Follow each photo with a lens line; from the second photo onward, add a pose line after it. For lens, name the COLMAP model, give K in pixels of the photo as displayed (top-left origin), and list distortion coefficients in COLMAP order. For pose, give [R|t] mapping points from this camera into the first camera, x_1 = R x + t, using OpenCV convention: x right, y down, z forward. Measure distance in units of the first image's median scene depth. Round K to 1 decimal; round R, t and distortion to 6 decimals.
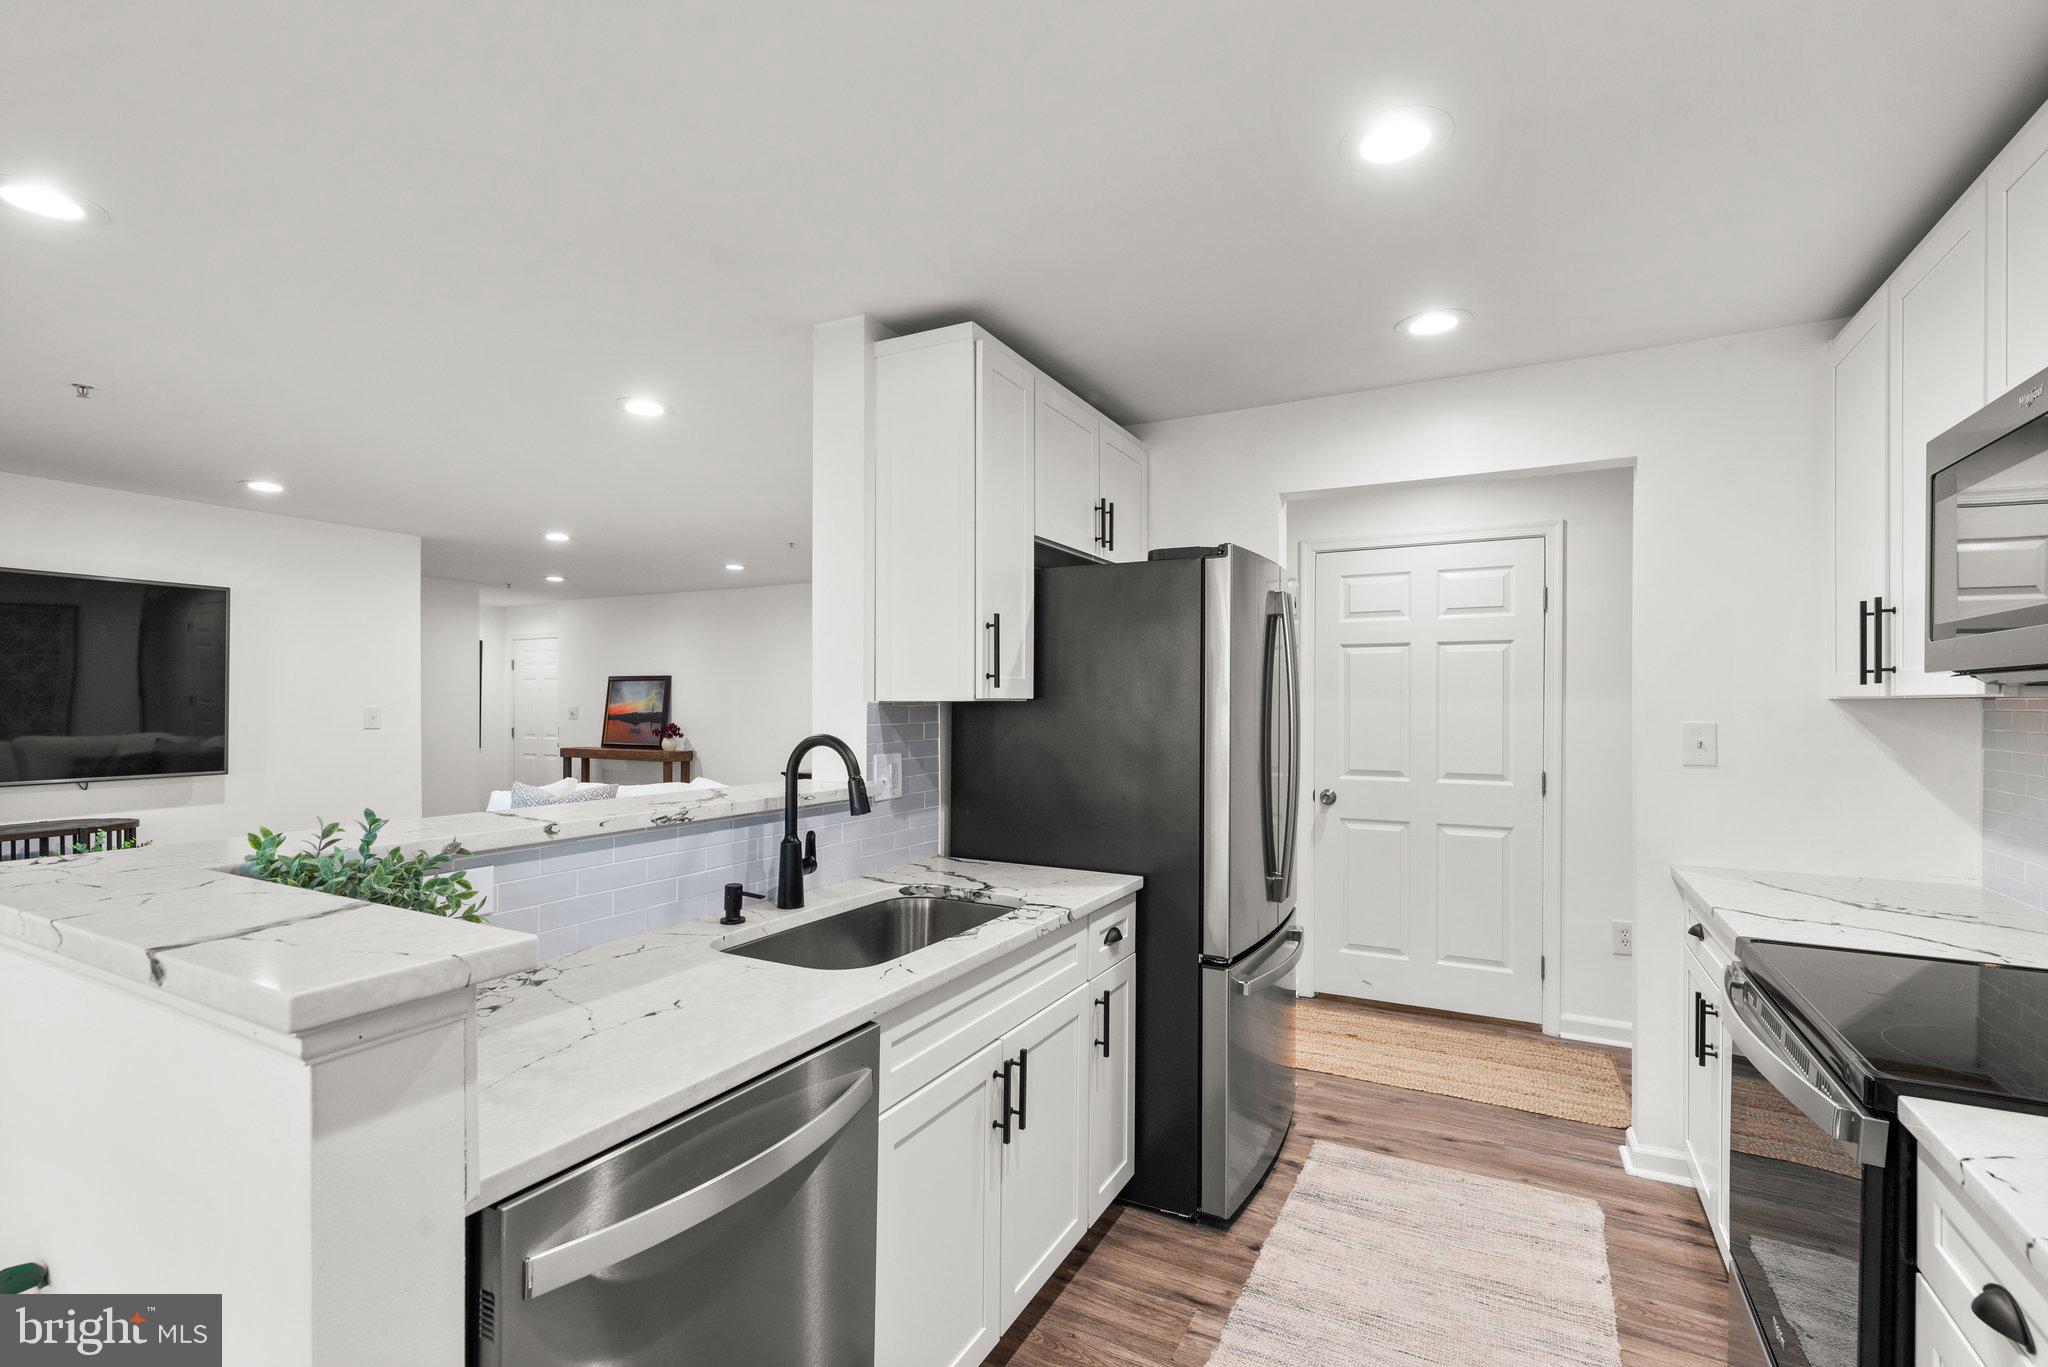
lens RADIAL K [[923.9, 0, 1022.9], [0, 923.9, 690.7], [0, 0, 1]] dist [0.003278, 0.000207]
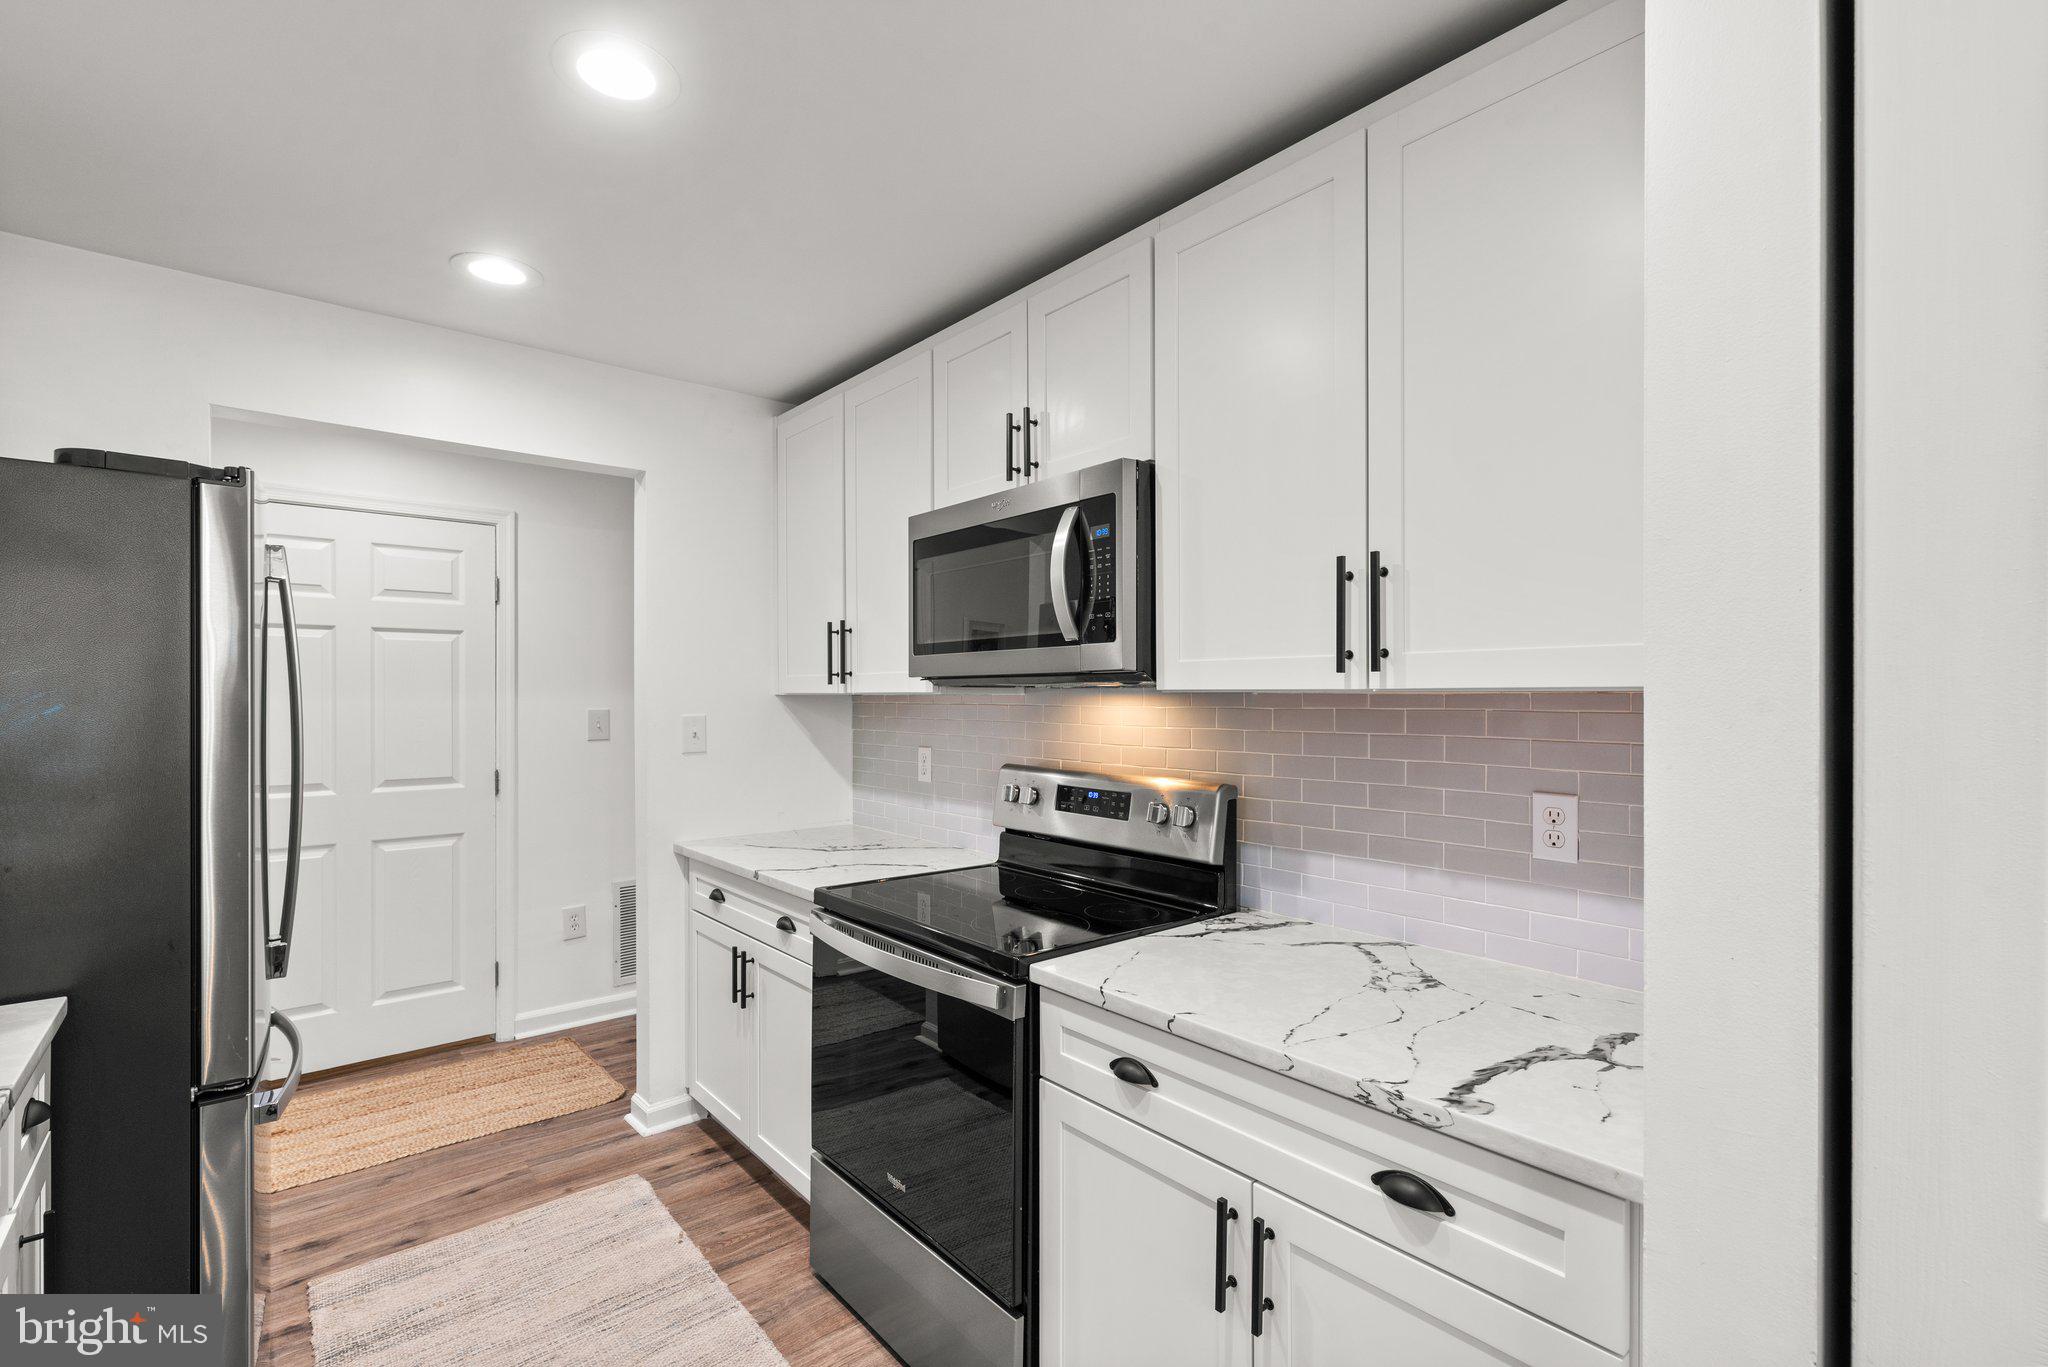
lens RADIAL K [[914.9, 0, 1037.8], [0, 914.9, 686.4], [0, 0, 1]] dist [0.001176, 0.000225]
pose [[0.367116, 0.007612, 0.930144, -0.174076], [-0.009797, 0.999943, -0.004317, -0.000957], [-0.930124, -0.007527, 0.367169, 0.191760]]
